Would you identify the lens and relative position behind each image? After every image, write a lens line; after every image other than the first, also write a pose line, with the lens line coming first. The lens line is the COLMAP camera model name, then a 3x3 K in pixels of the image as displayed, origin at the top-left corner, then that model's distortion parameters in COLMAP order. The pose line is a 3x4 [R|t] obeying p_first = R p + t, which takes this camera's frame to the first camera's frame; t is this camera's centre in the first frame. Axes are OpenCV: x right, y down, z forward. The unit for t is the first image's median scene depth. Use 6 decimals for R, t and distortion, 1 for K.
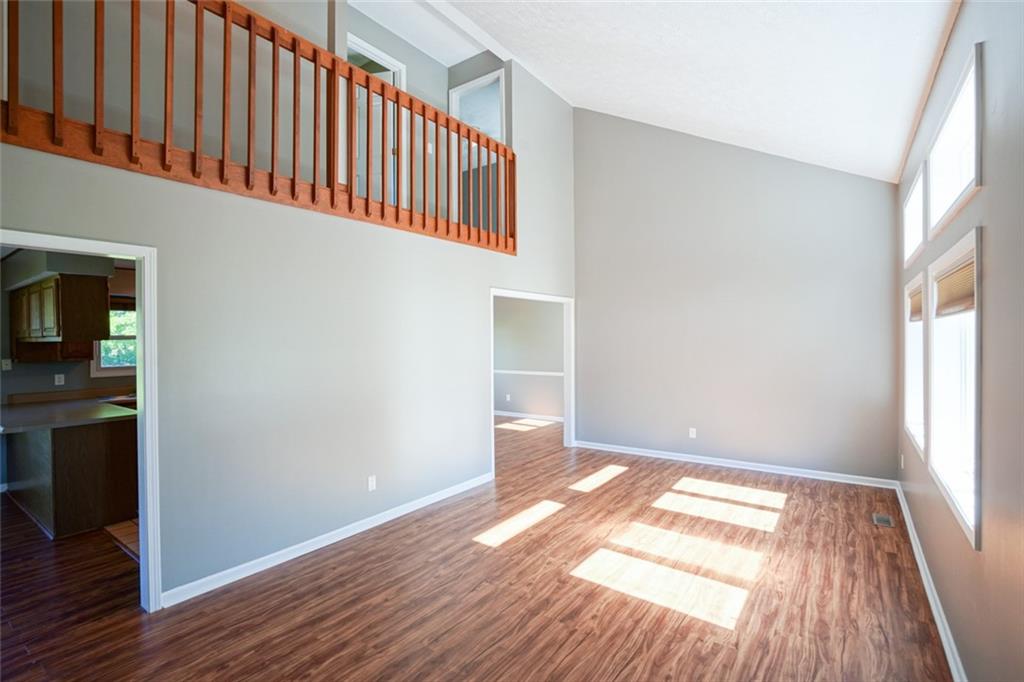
lens RADIAL K [[469.9, 0, 505.9], [0, 469.9, 337.0], [0, 0, 1]] dist [-0.048488, 0.015013]
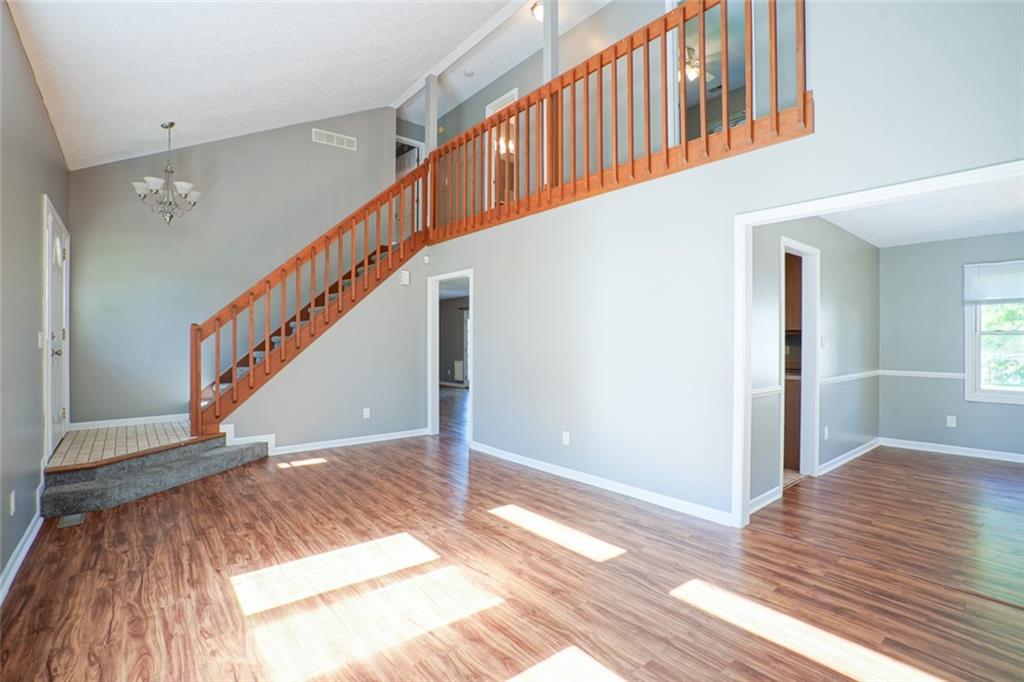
lens RADIAL K [[469.9, 0, 510.5], [0, 469.9, 339.7], [0, 0, 1]] dist [-0.048488, 0.015013]
pose [[-0.238493, 0.008225, -0.971109, 1.060045], [0.002526, 0.999966, 0.007850, 0.095680], [0.971141, -0.000581, -0.238505, 1.477820]]
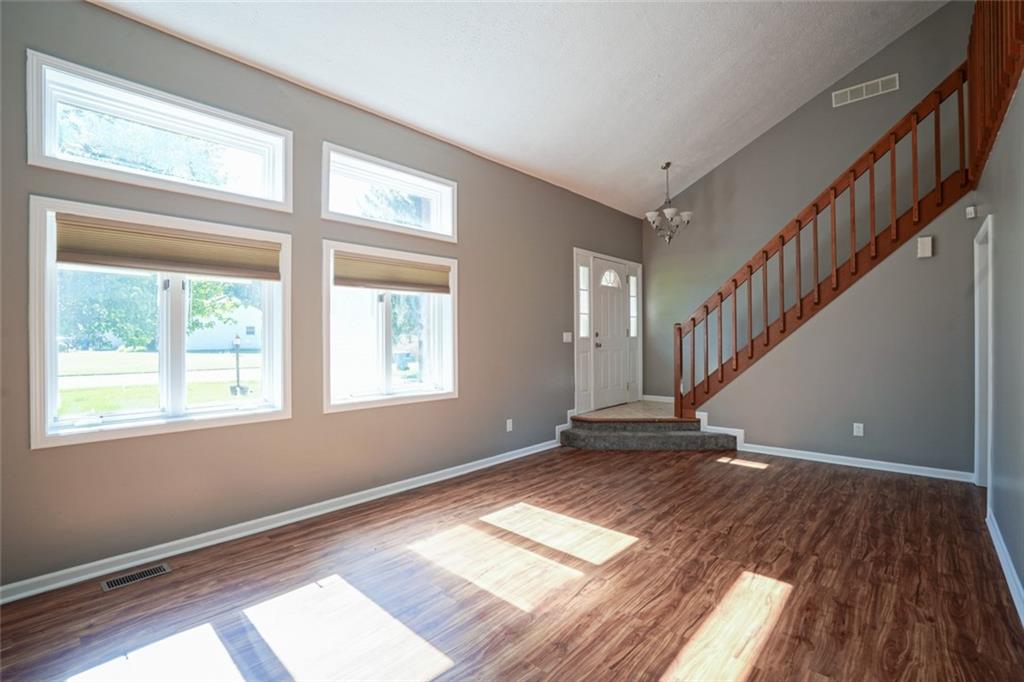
lens RADIAL K [[469.9, 0, 533.2], [0, 469.9, 338.6], [0, 0, 1]] dist [-0.048488, 0.015013]
pose [[-0.998659, 0.012255, 0.050303, 0.308705], [0.012443, 0.999917, 0.003422, 0.099123], [-0.050257, 0.004043, -0.998728, 1.988118]]
